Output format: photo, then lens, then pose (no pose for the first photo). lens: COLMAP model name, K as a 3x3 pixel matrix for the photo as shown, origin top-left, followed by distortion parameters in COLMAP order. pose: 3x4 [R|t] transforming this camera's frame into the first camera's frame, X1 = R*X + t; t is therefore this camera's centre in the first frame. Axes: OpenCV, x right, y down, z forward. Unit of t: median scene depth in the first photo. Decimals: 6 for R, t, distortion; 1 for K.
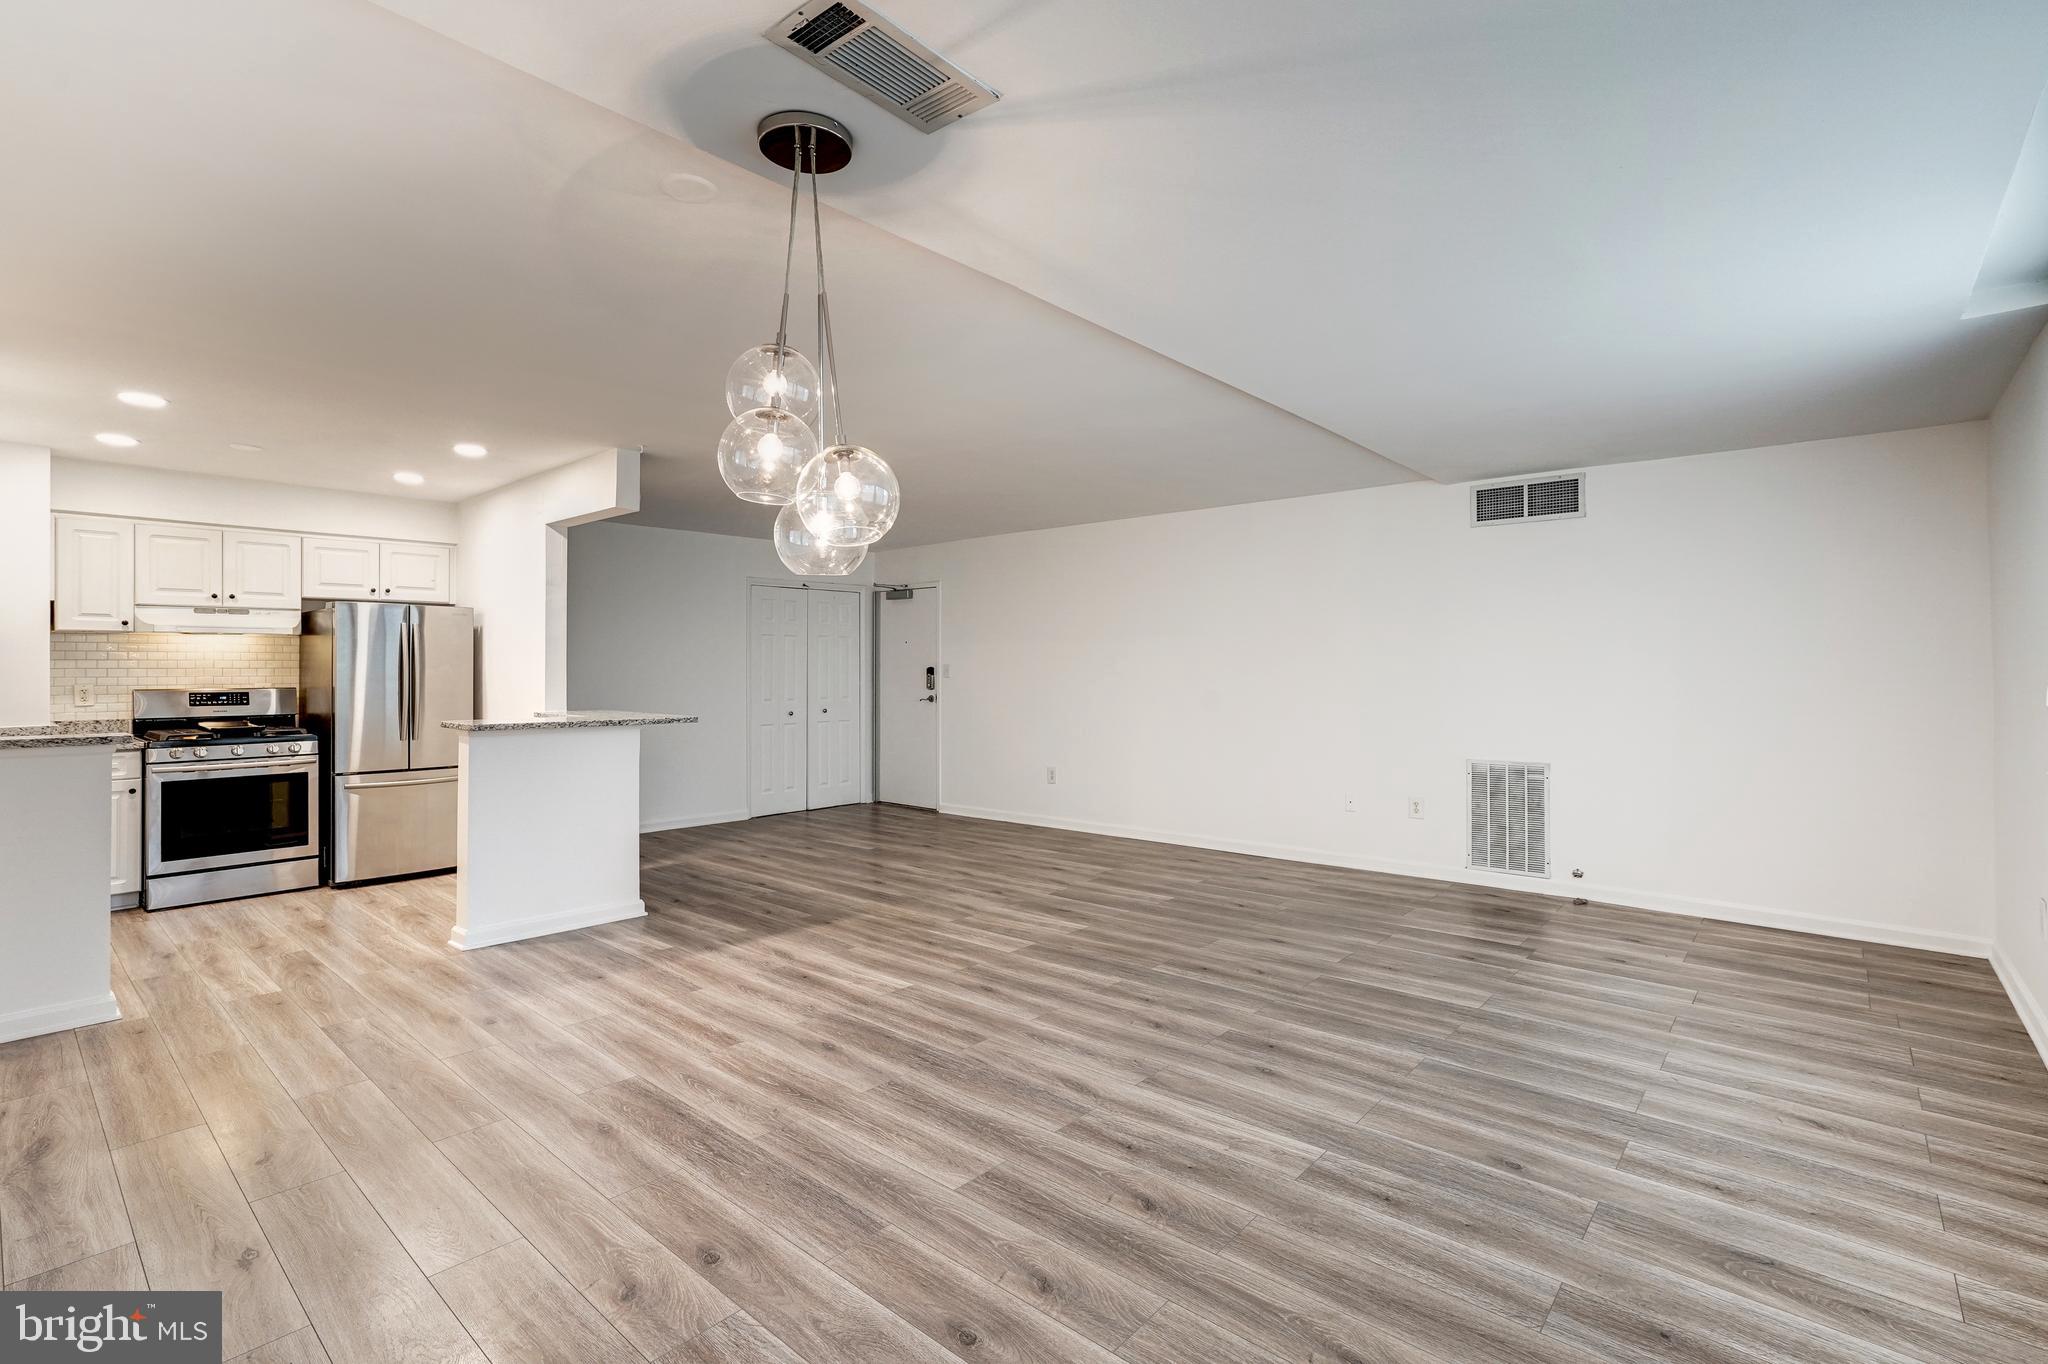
lens RADIAL K [[941.0, 0, 1015.4], [0, 941.0, 667.5], [0, 0, 1]] dist [-0.035142, 0.015383]
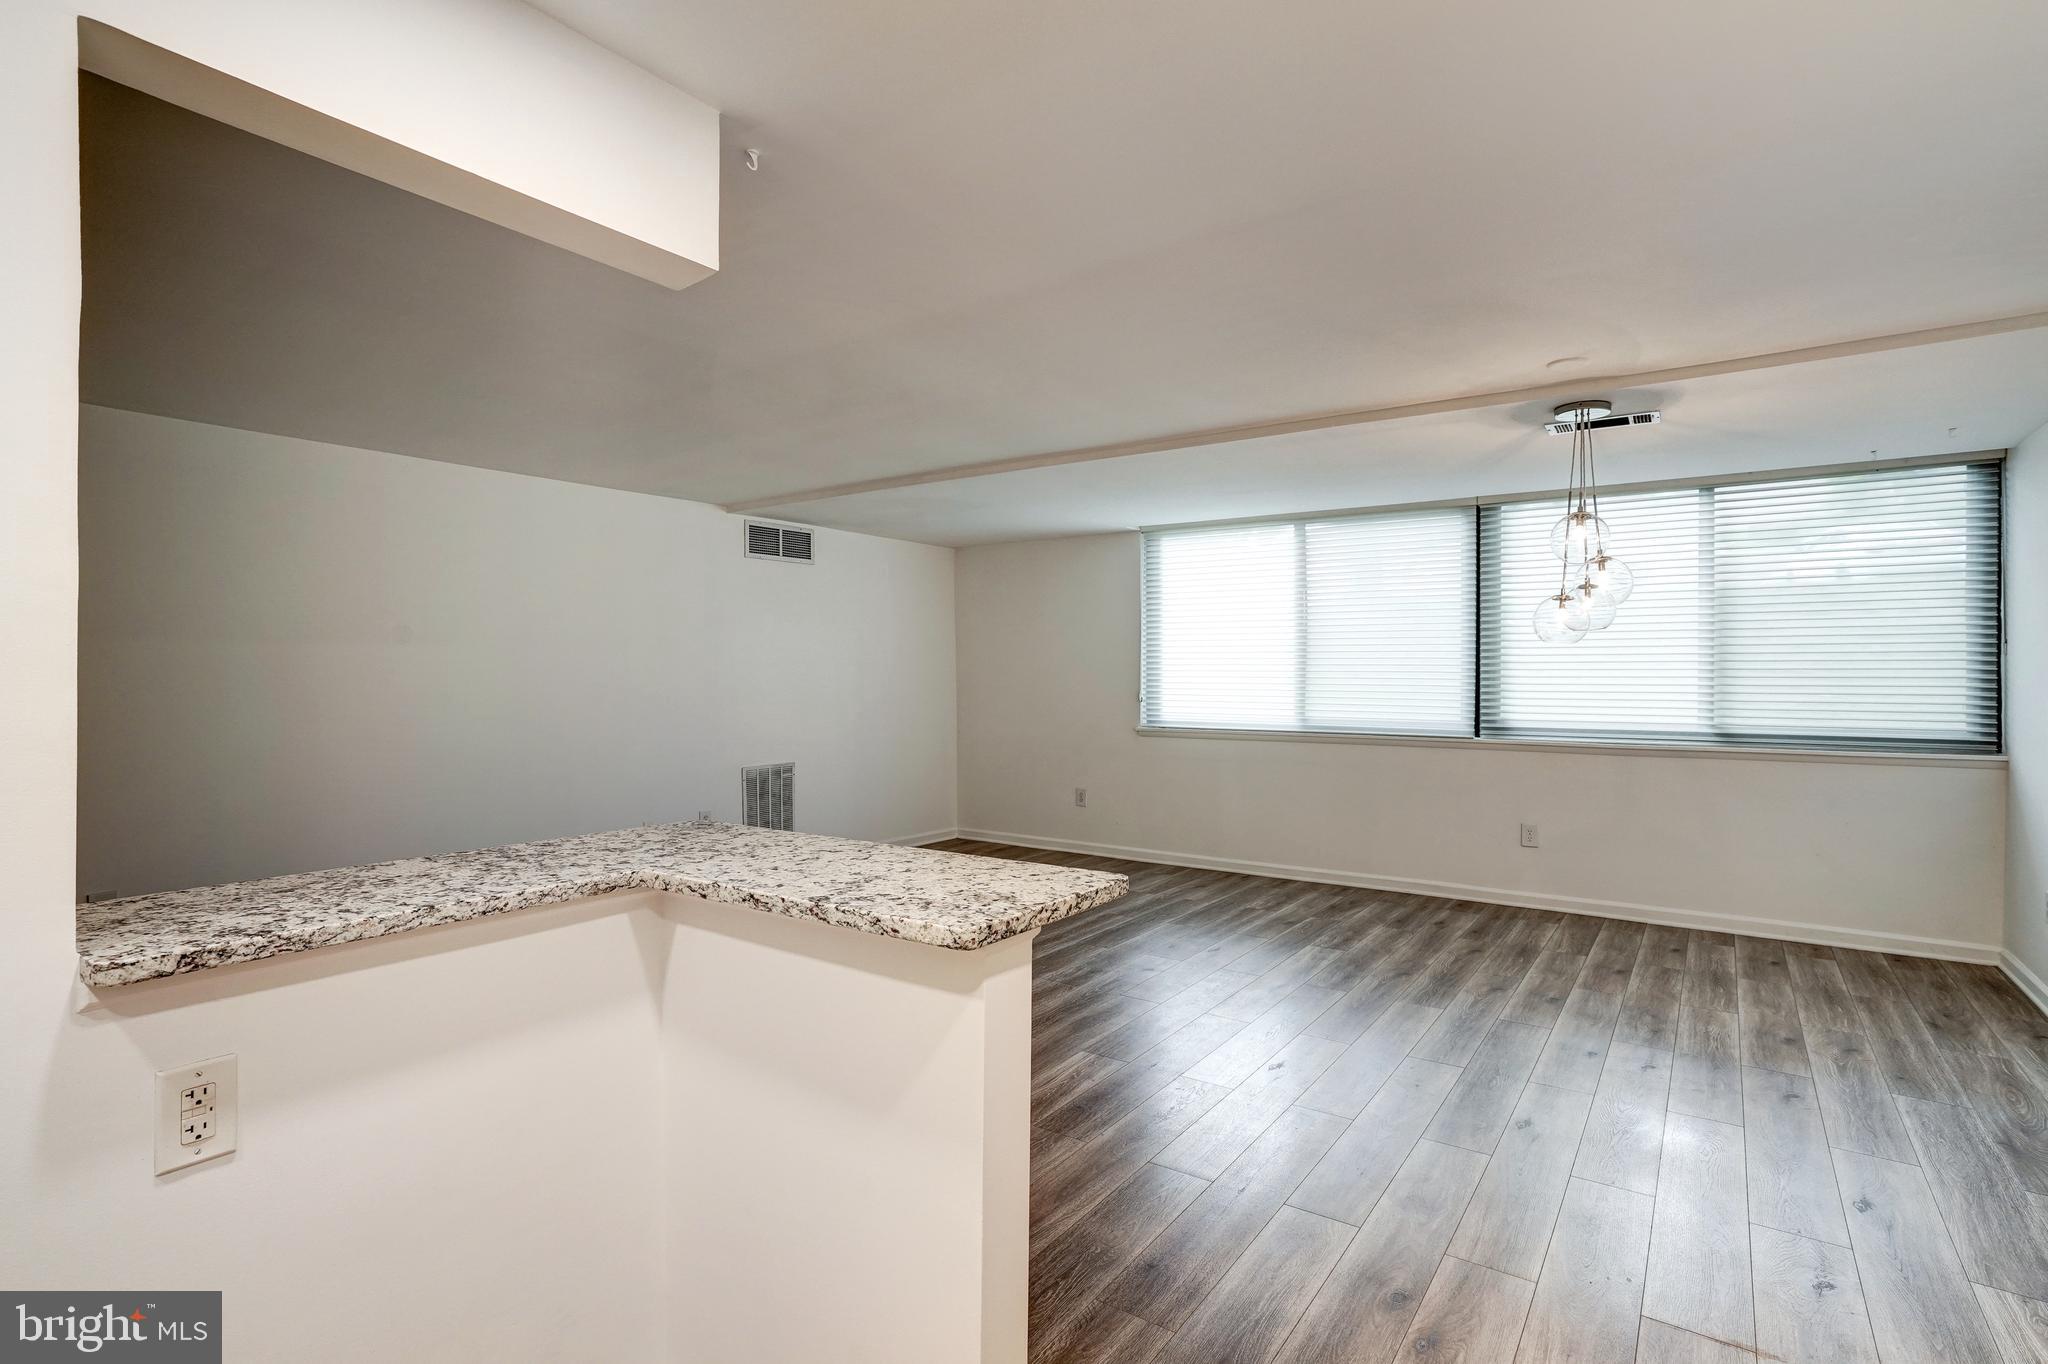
lens RADIAL K [[999.0, 0, 1018.1], [0, 999.0, 675.4], [0, 0, 1]] dist [-0.026117, 0.013990]
pose [[-0.103666, -0.001407, 0.994611, -0.908763], [-0.001507, 0.999998, 0.001258, -0.015280], [-0.994611, -0.001369, -0.103668, 1.015899]]
